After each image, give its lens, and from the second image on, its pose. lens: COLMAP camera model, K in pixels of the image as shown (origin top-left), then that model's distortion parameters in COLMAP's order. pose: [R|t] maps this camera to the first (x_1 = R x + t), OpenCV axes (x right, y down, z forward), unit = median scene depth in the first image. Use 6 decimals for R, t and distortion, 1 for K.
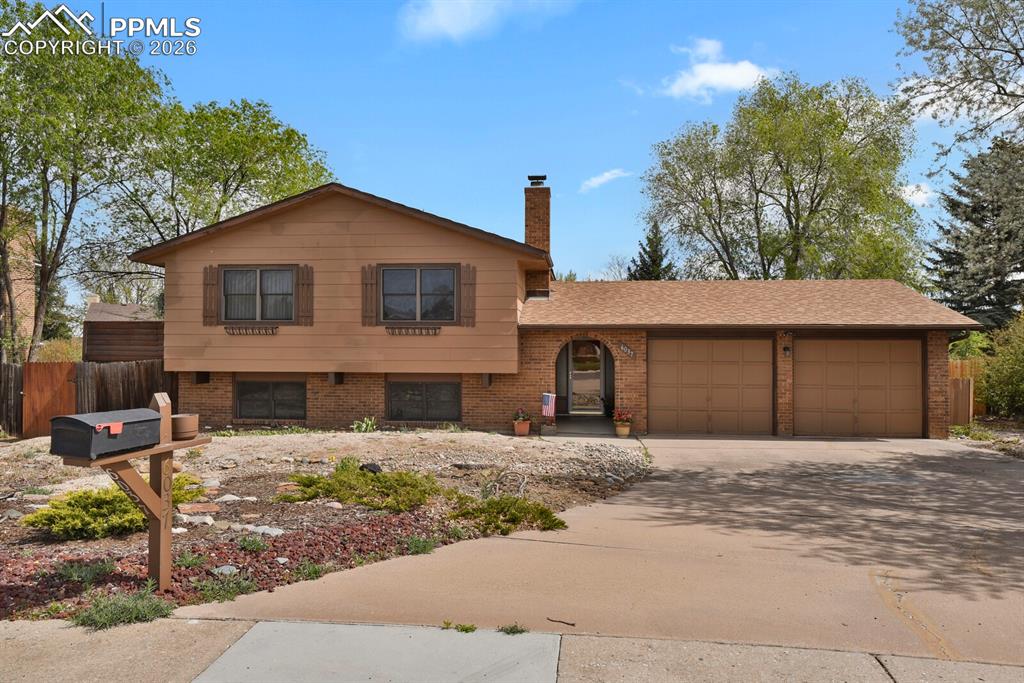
lens RADIAL K [[704.3, 0, 513.5], [0, 704.3, 342.0], [0, 0, 1]] dist [-0.000701, 0.000661]
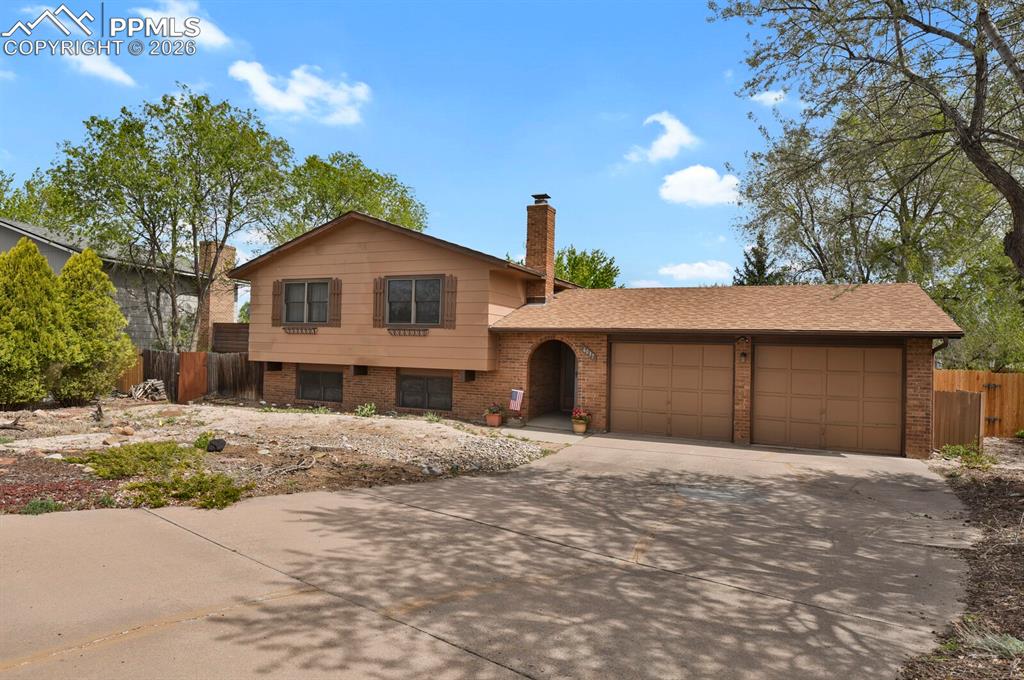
lens RADIAL K [[589.0, 0, 507.7], [0, 589.0, 341.3], [0, 0, 1]] dist [-0.025456, 0.000051]
pose [[0.943908, 0.016175, -0.329812, 0.335676], [-0.017831, 0.999839, -0.001997, -0.001425], [0.329726, 0.007766, 0.944045, 0.119405]]
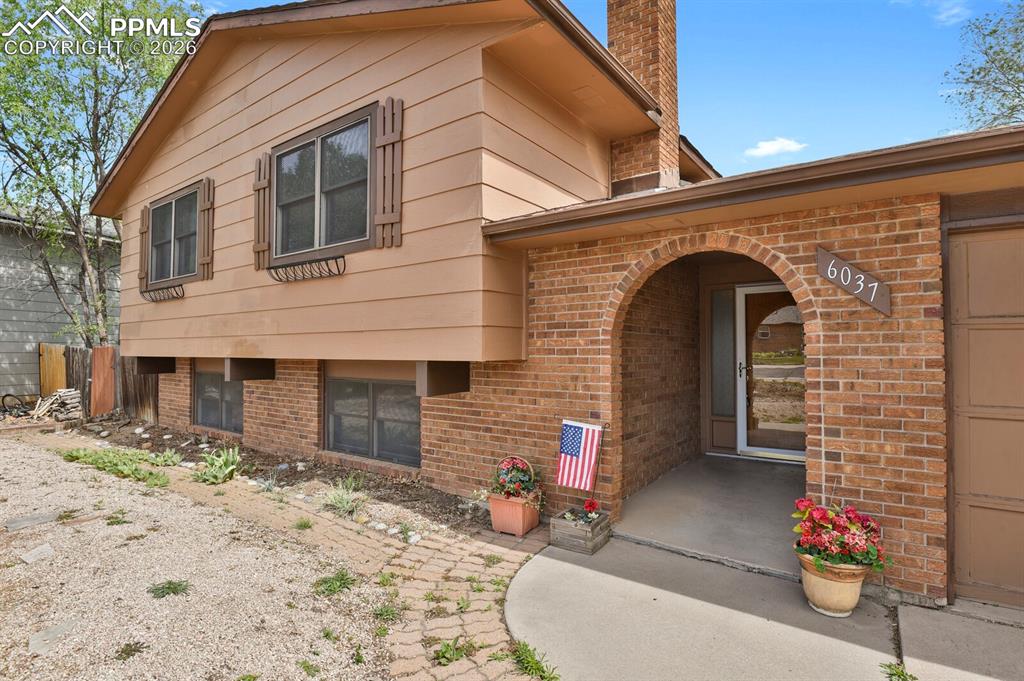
lens RADIAL K [[498.7, 0, 521.2], [0, 498.7, 343.3], [0, 0, 1]] dist [-0.026433, -0.002402]
pose [[0.871441, -0.011269, -0.490372, 0.141330], [0.007059, 0.999921, -0.010434, 0.037057], [0.490450, 0.005631, 0.871451, 0.767147]]
